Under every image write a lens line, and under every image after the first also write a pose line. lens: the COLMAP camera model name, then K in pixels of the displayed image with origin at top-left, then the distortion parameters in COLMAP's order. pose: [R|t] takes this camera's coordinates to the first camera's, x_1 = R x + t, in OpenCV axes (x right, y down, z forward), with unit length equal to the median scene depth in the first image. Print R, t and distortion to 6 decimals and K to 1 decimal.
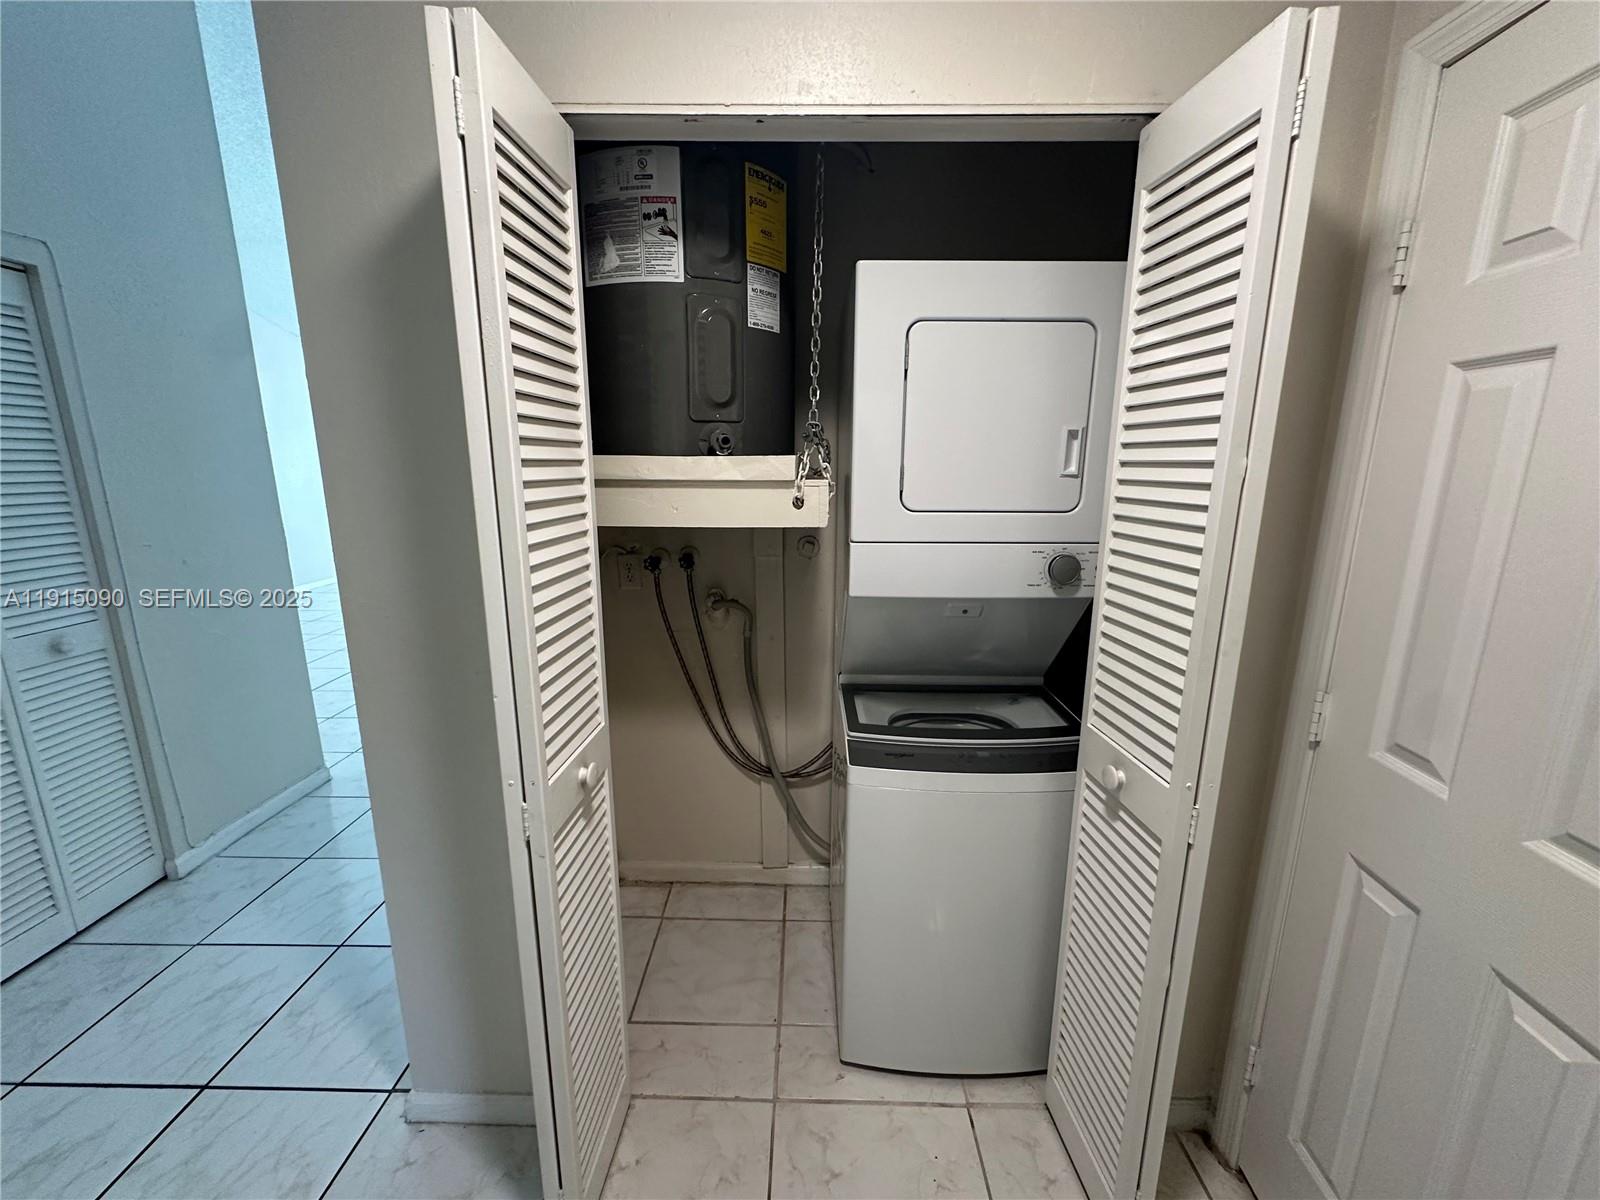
lens RADIAL K [[638.5, 0, 799.9], [0, 638.5, 599.4], [0, 0, 1]] dist [0.000592, 0.000030]
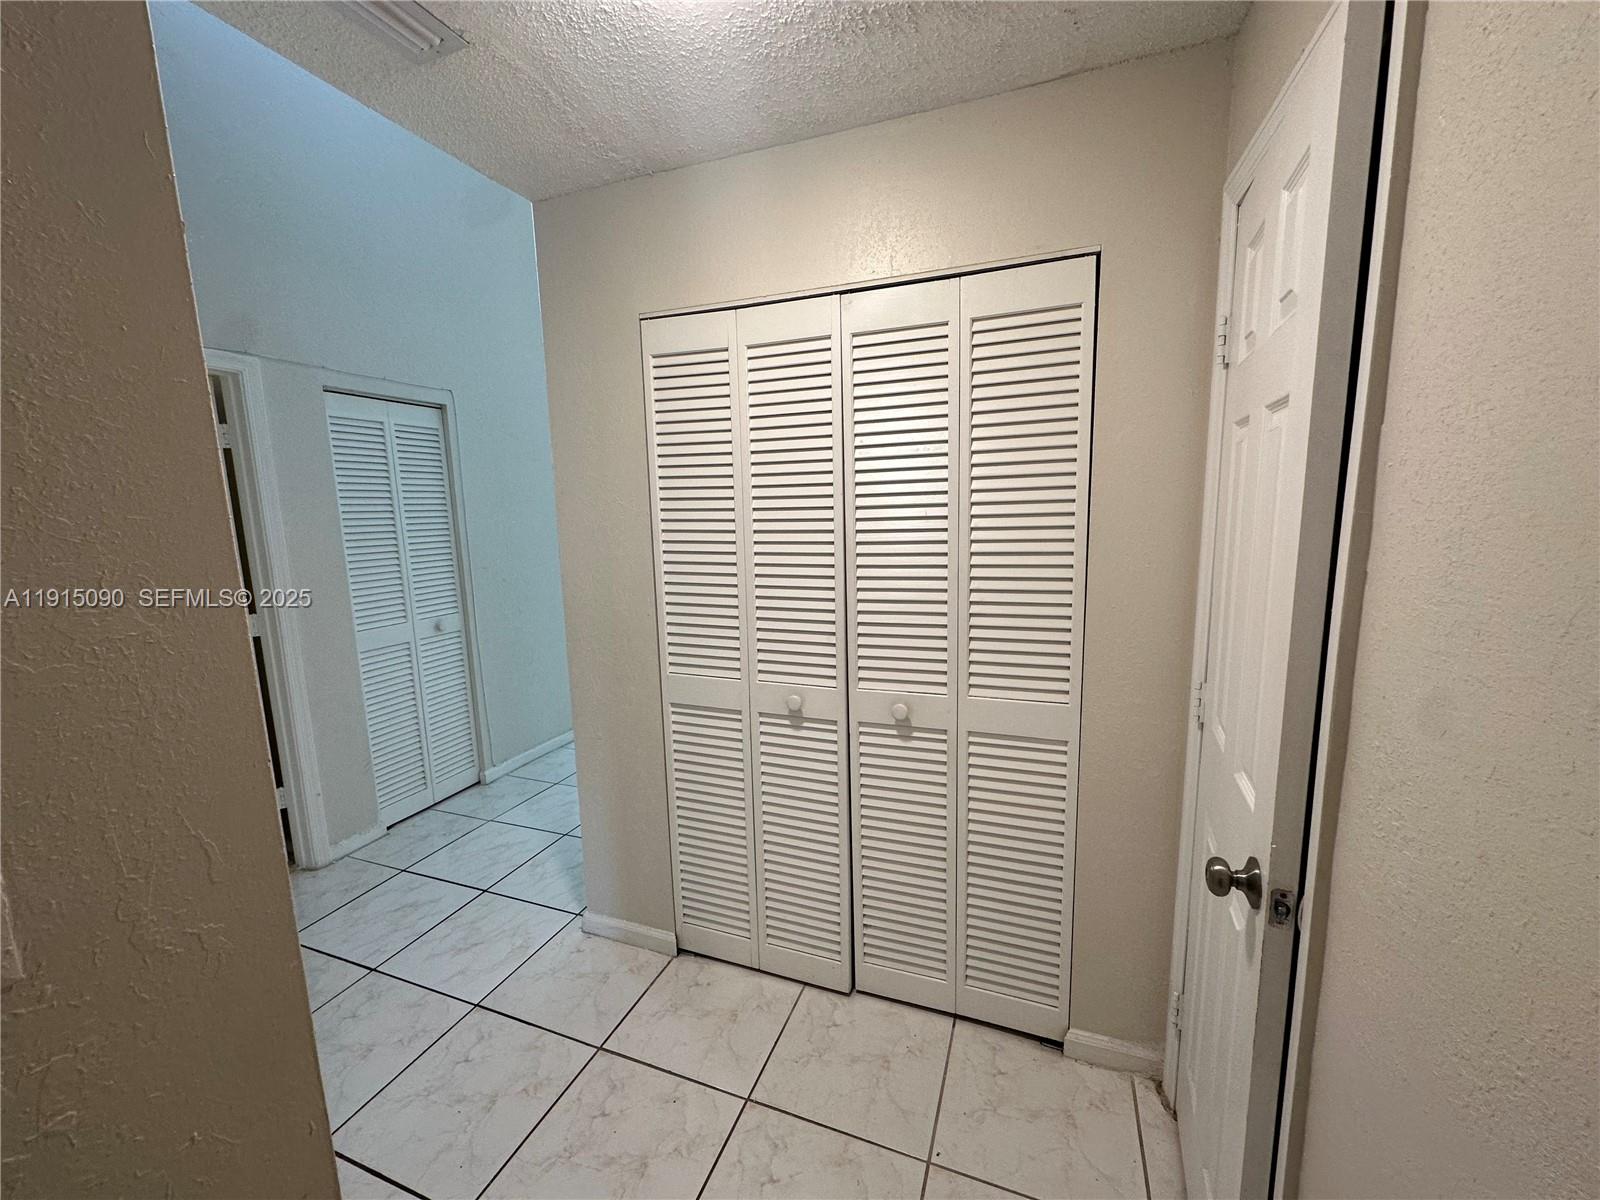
lens RADIAL K [[638.5, 0, 799.9], [0, 638.5, 599.4], [0, 0, 1]] dist [0.000592, 0.000030]
pose [[0.939156, 0.023309, -0.342699, 0.288859], [-0.044517, 0.997540, -0.054150, 0.050420], [0.340593, 0.066112, 0.937883, -0.242396]]
